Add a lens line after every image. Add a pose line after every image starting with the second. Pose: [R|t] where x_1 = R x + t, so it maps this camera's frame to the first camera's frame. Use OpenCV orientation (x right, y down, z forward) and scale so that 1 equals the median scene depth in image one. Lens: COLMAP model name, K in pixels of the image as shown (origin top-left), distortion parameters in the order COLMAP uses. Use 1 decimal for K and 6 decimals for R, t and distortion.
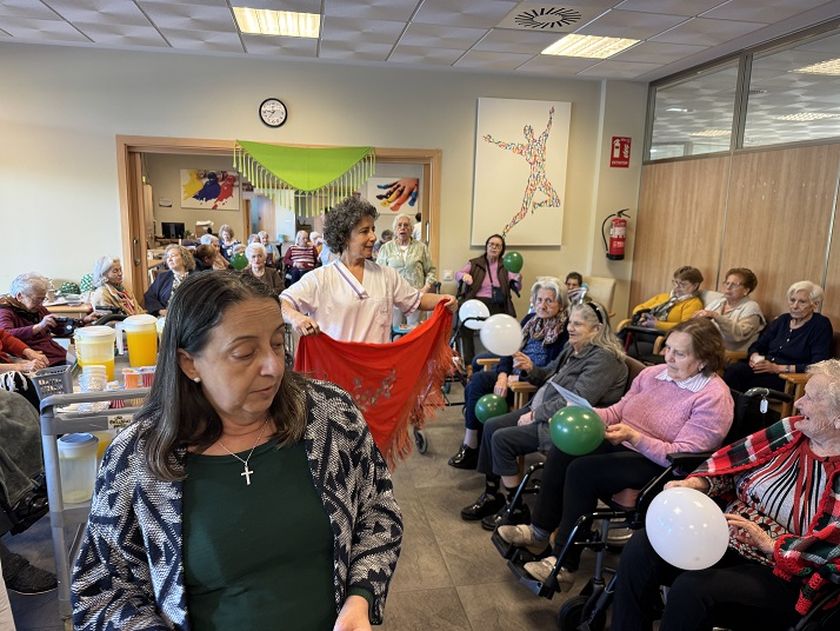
lens RADIAL K [[586.3, 0, 418.4], [0, 586.3, 311.2], [0, 0, 1]] dist [0.076486, -0.129401]
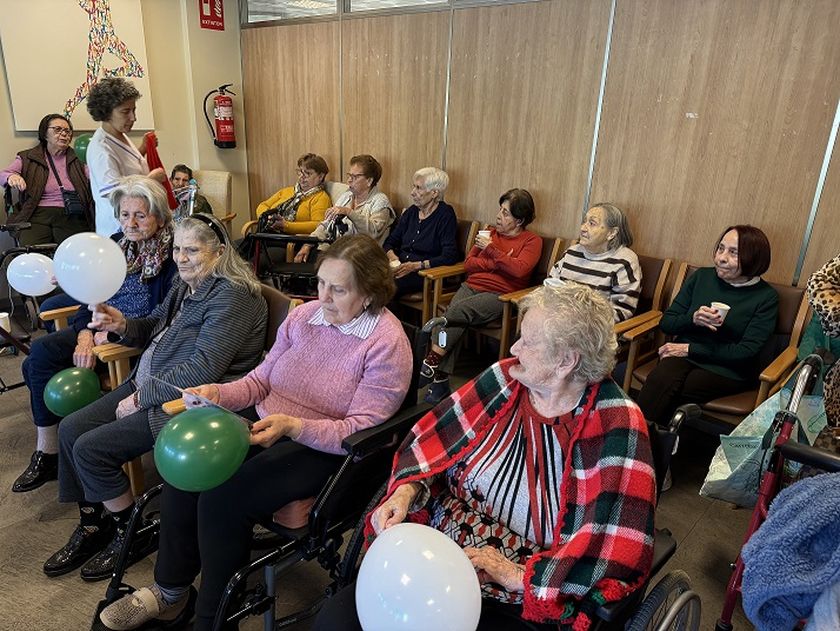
lens RADIAL K [[598.0, 0, 420.0], [0, 598.0, 315.5], [0, 0, 1]] dist [0.111878, -0.152728]
pose [[0.813404, -0.184464, 0.551676, 0.073489], [0.080046, 0.974860, 0.207943, -0.024045], [-0.576165, -0.124982, 0.807721, 0.222432]]
